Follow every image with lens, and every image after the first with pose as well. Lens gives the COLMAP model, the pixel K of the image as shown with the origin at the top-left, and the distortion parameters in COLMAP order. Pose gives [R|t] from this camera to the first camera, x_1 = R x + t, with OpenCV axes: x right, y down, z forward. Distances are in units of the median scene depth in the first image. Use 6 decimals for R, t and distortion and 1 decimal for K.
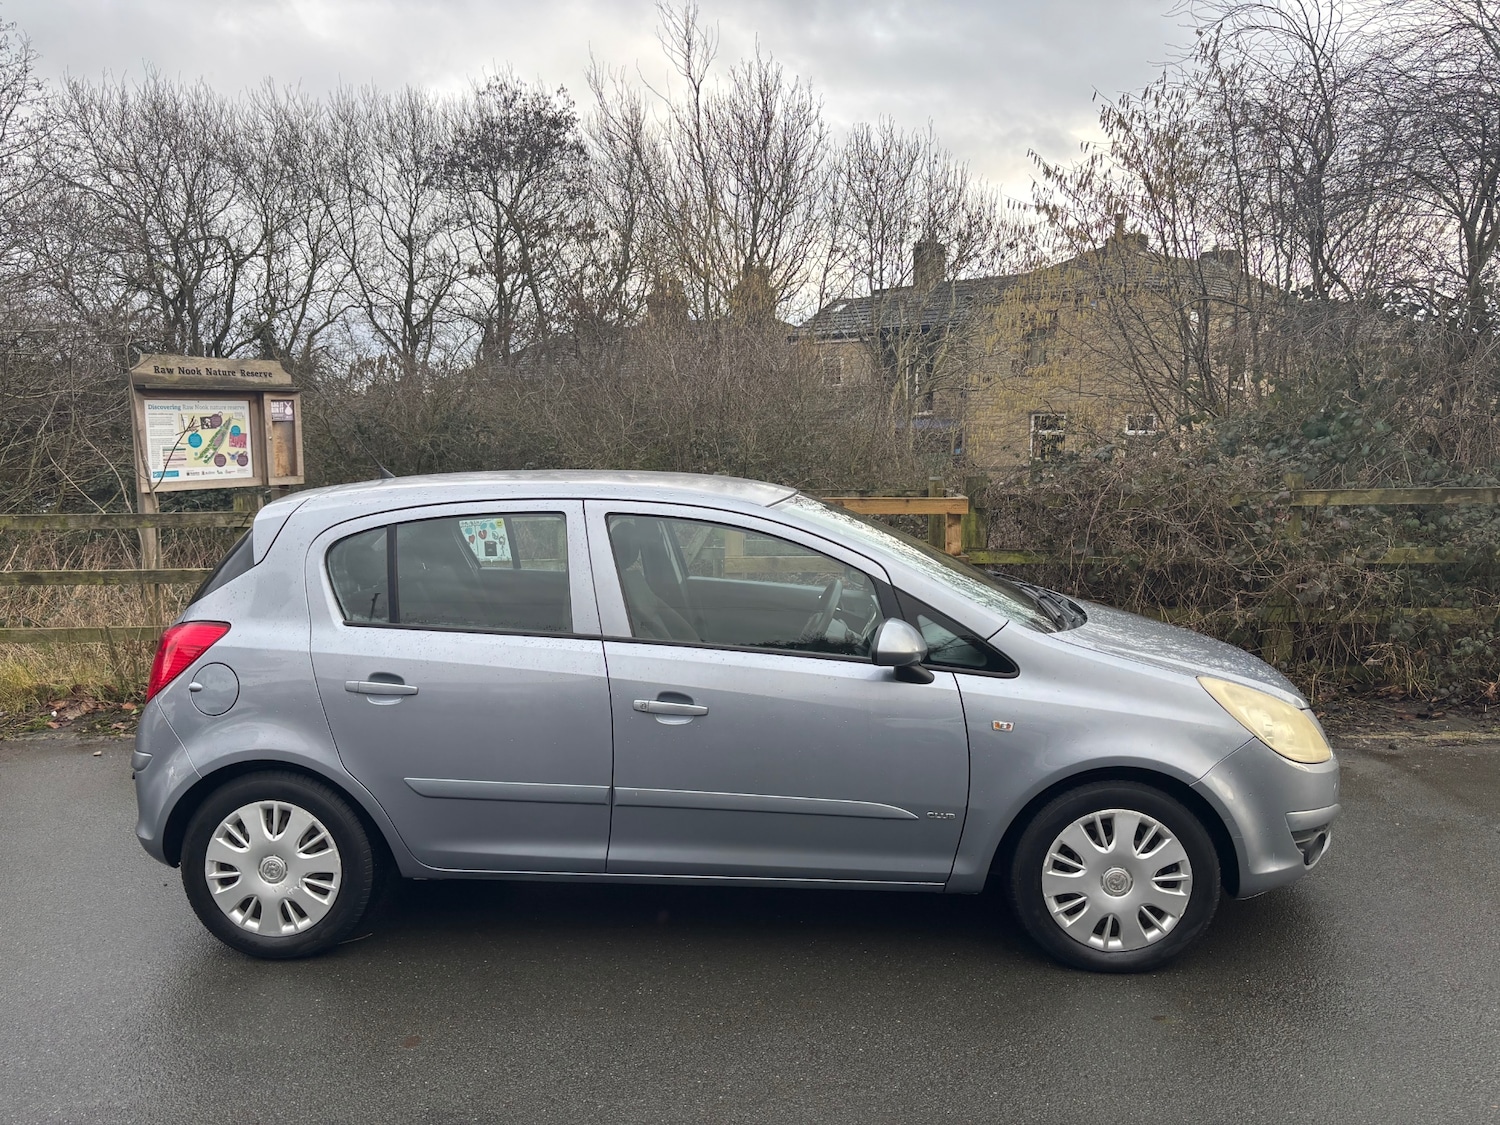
lens RADIAL K [[1133.6, 0, 734.8], [0, 1133.6, 557.6], [0, 0, 1]] dist [0.035157, -0.034356]
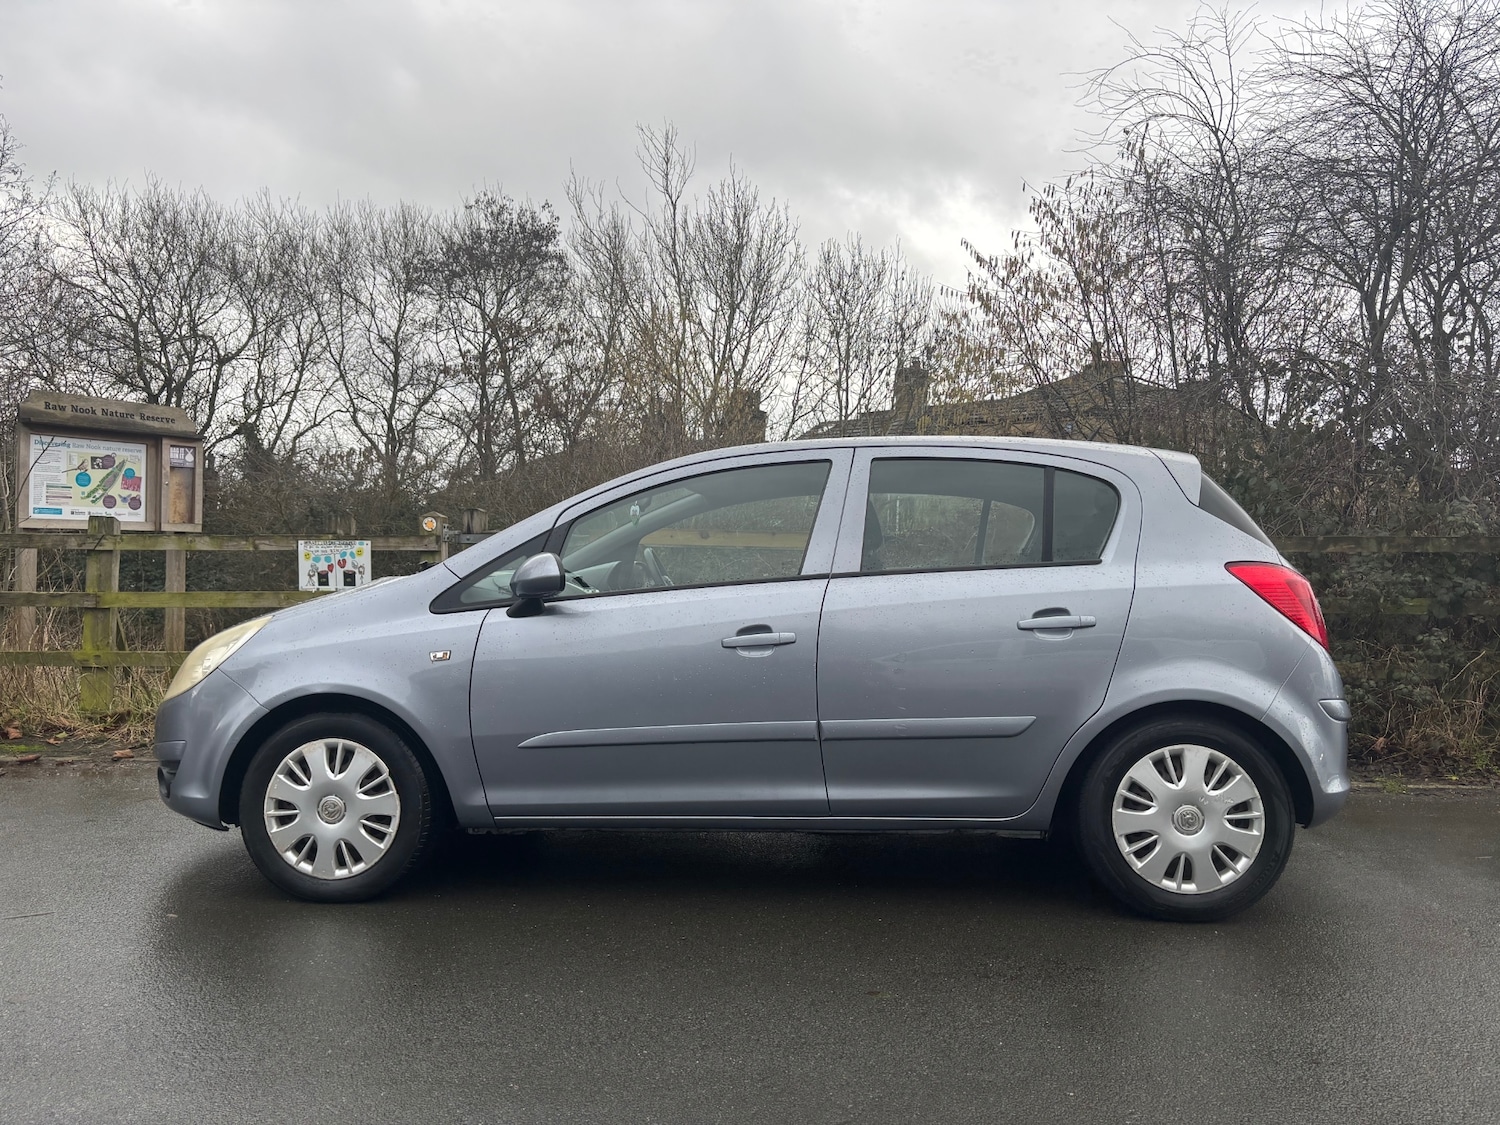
lens RADIAL K [[1133.6, 0, 735.7], [0, 1133.6, 557.9], [0, 0, 1]] dist [0.035157, -0.034356]
pose [[0.999668, 0.025176, -0.005390, 0.116165], [-0.025630, 0.993022, -0.115111, 0.076566], [0.002454, 0.115211, 0.993338, 0.035966]]
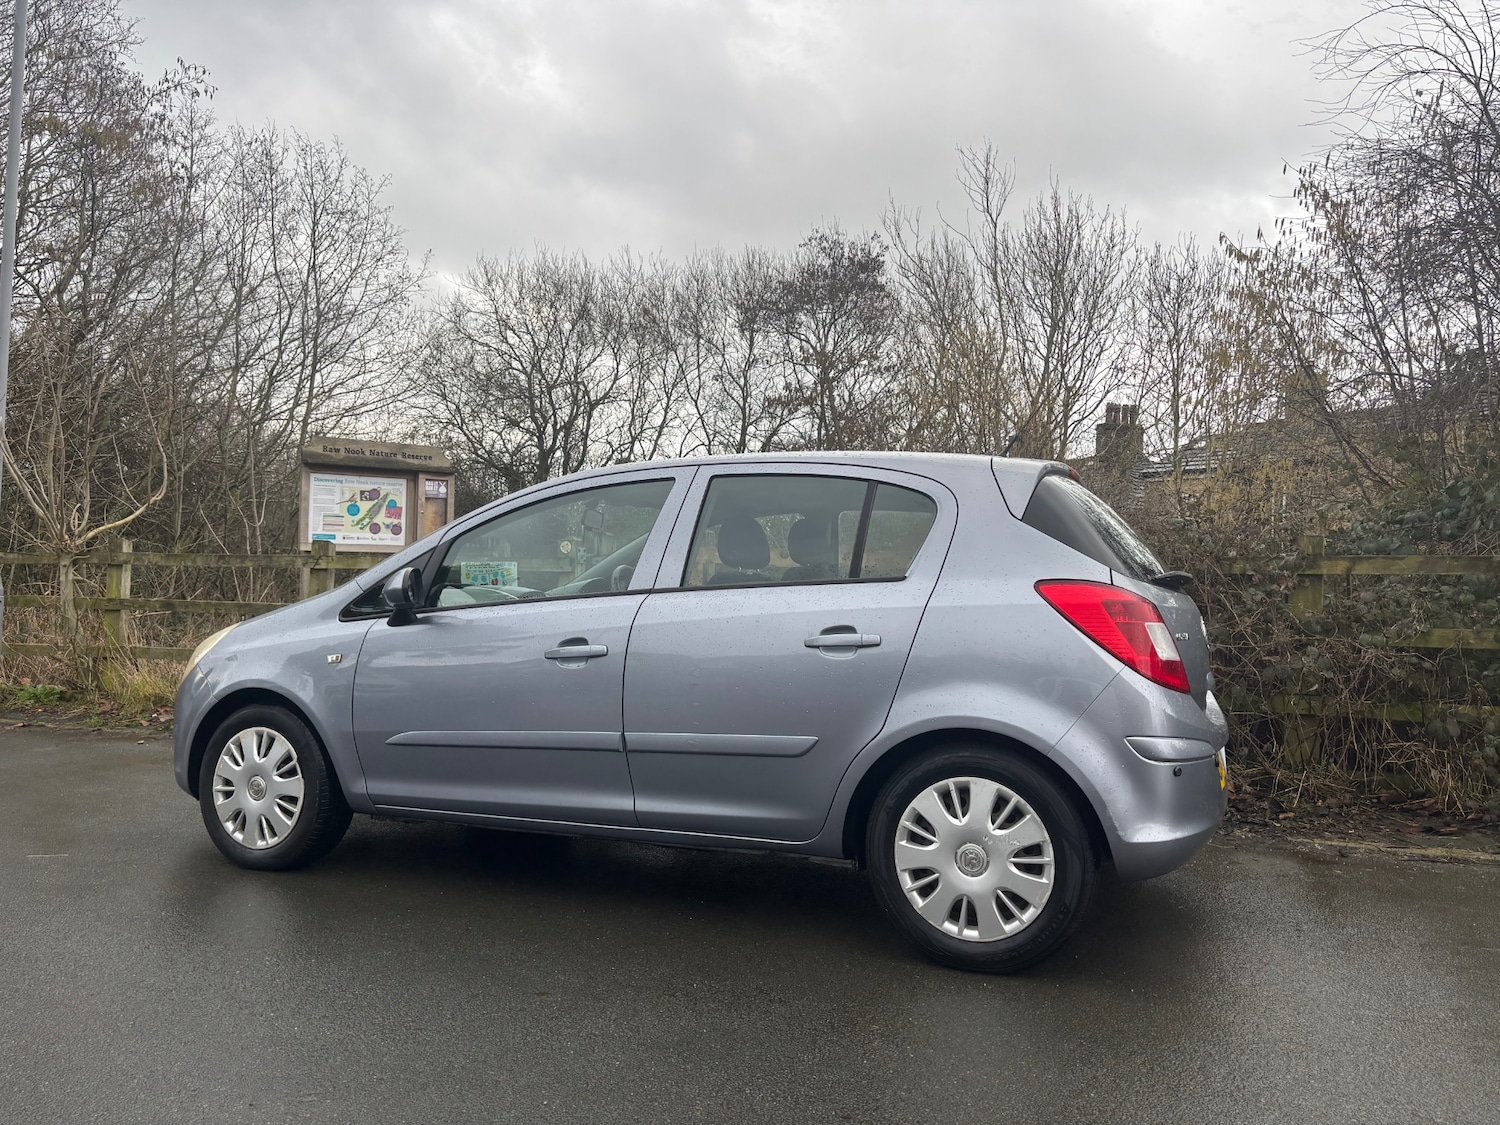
lens RADIAL K [[1133.6, 0, 753.0], [0, 1133.6, 554.1], [0, 0, 1]] dist [0.035157, -0.034356]
pose [[0.940503, 0.023966, -0.338938, 0.368403], [-0.069948, 0.989800, -0.124108, 0.069656], [0.332506, 0.140432, 0.932587, 0.069542]]
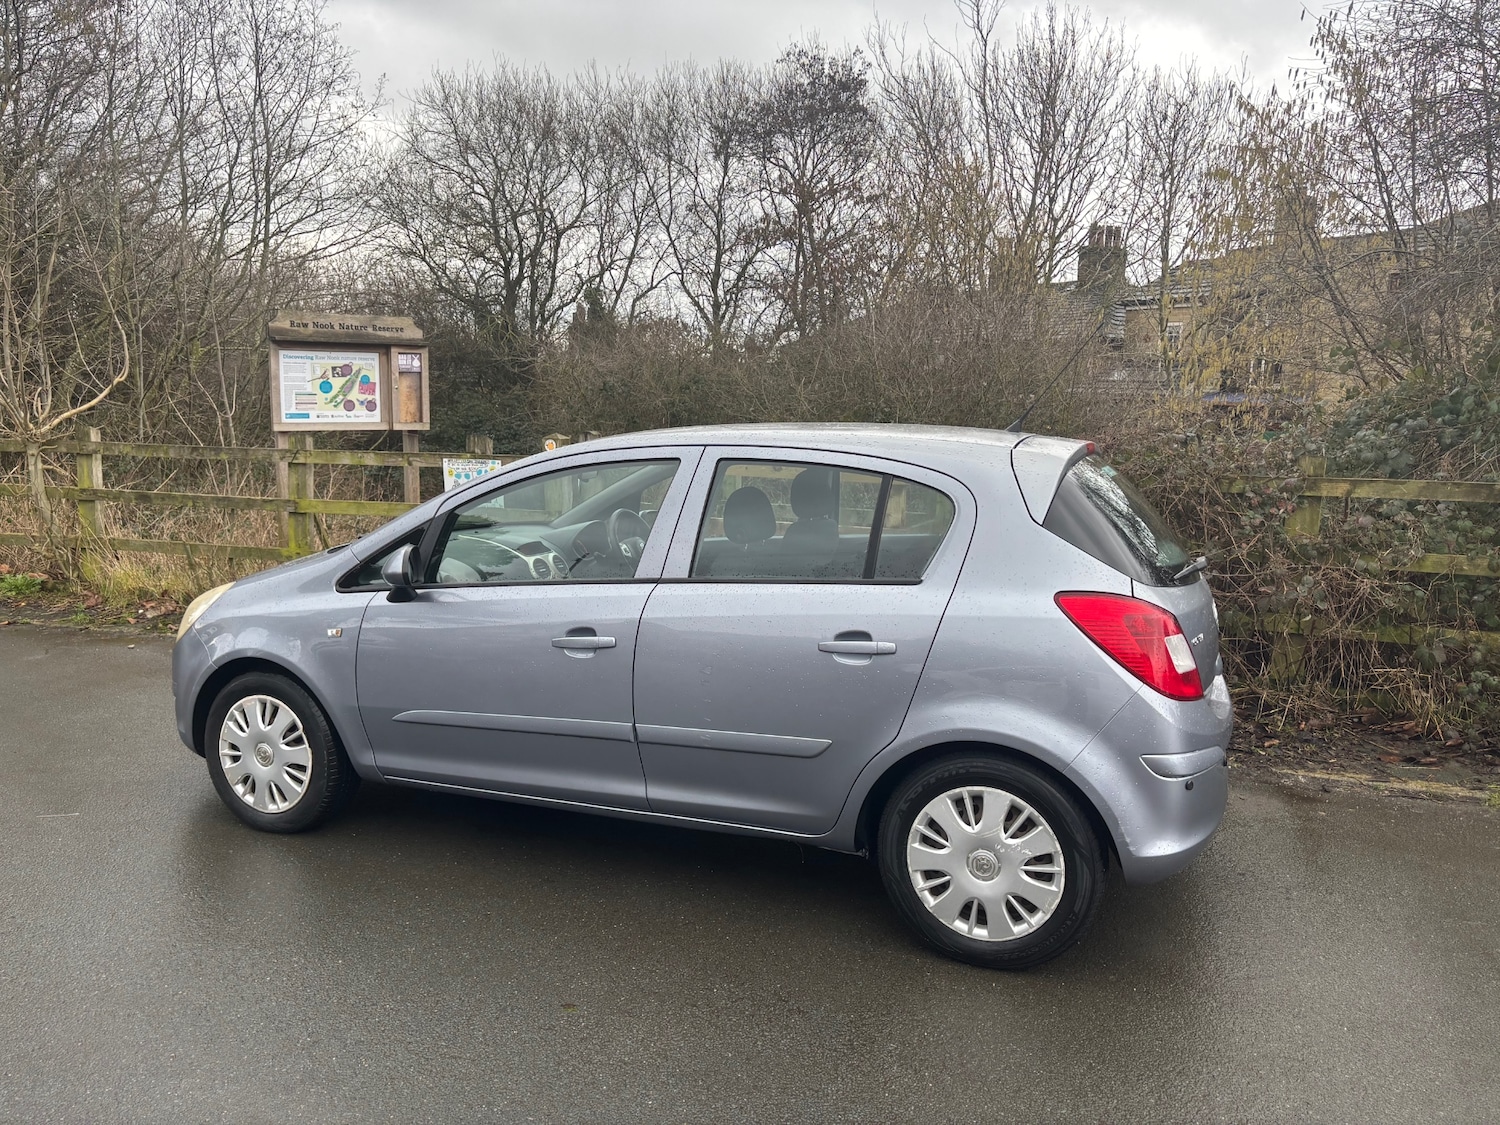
lens RADIAL K [[1133.6, 0, 746.9], [0, 1133.6, 553.9], [0, 0, 1]] dist [0.035157, -0.034356]
pose [[0.947112, 0.072518, -0.312602, 0.345238], [-0.064977, 0.997291, 0.034488, -0.004548], [0.314256, -0.012353, 0.949258, 0.069755]]
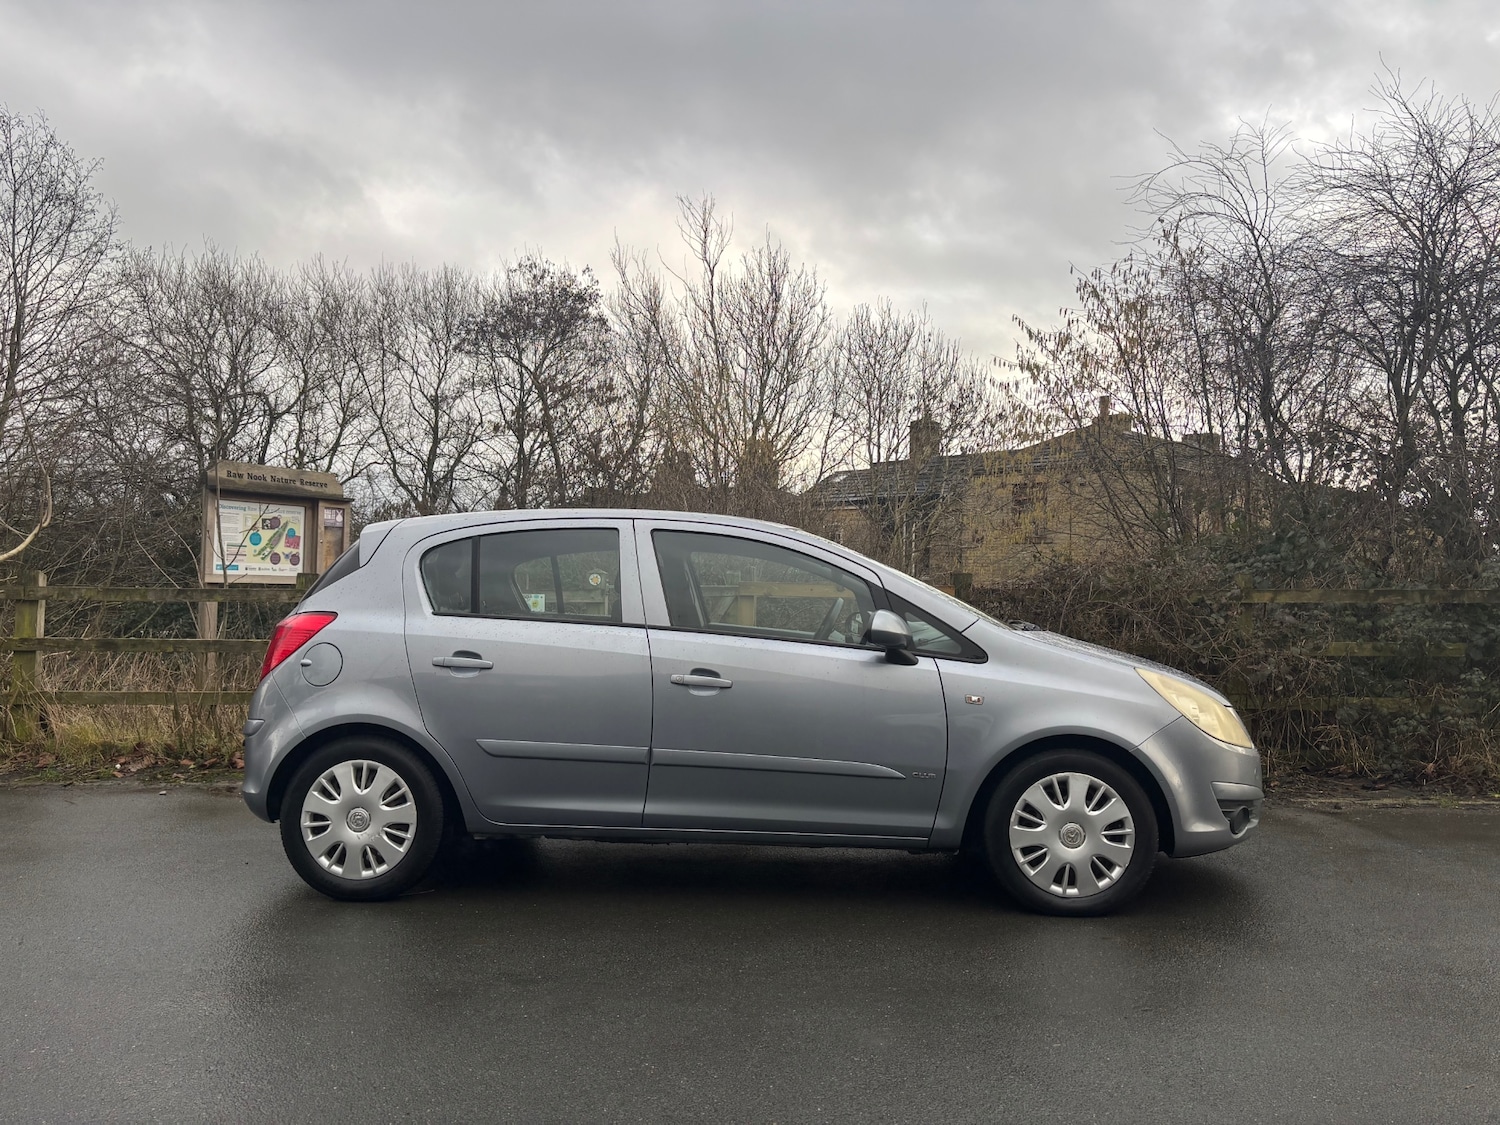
lens RADIAL K [[1133.6, 0, 741.6], [0, 1133.6, 549.3], [0, 0, 1]] dist [0.035157, -0.034356]
pose [[0.999720, 0.023215, 0.004552, -0.010817], [-0.022170, 0.986524, -0.162108, 0.090393], [-0.008254, 0.161962, 0.986762, -0.104985]]
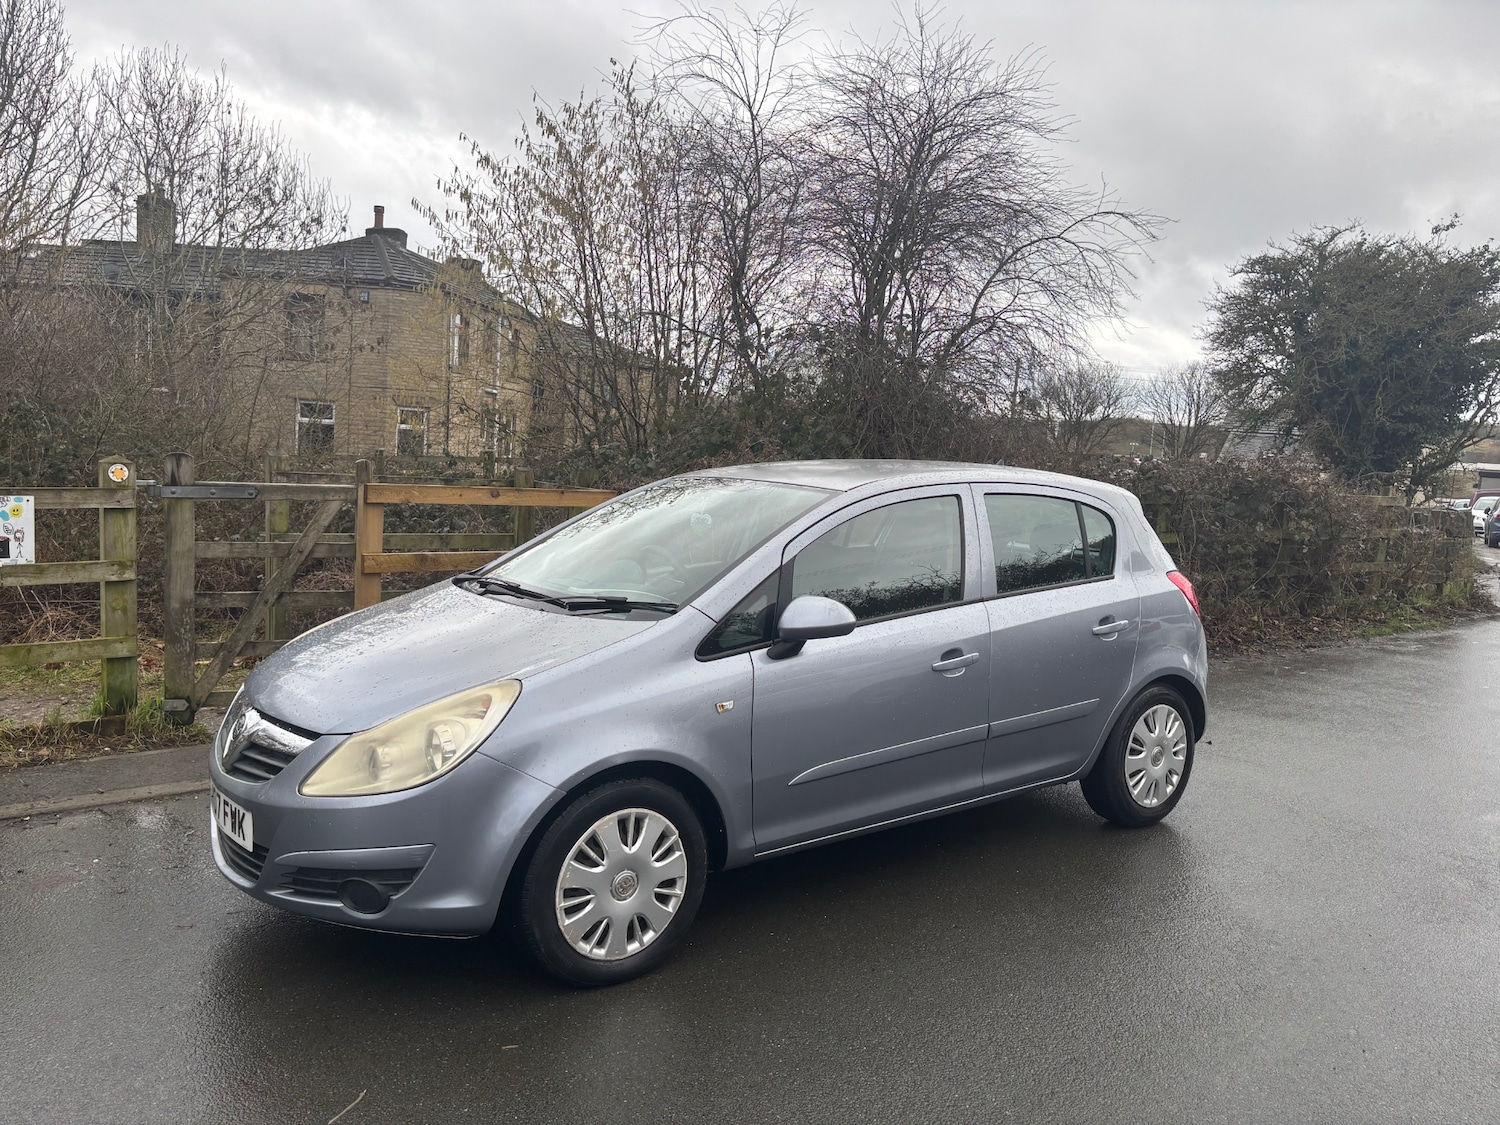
lens RADIAL K [[1133.6, 0, 751.2], [0, 1133.6, 549.5], [0, 0, 1]] dist [0.035157, -0.034356]
pose [[0.760430, -0.012084, 0.649307, -0.315723], [0.013264, 0.999907, 0.003075, -0.002719], [-0.649284, 0.006274, 0.760520, 0.159736]]
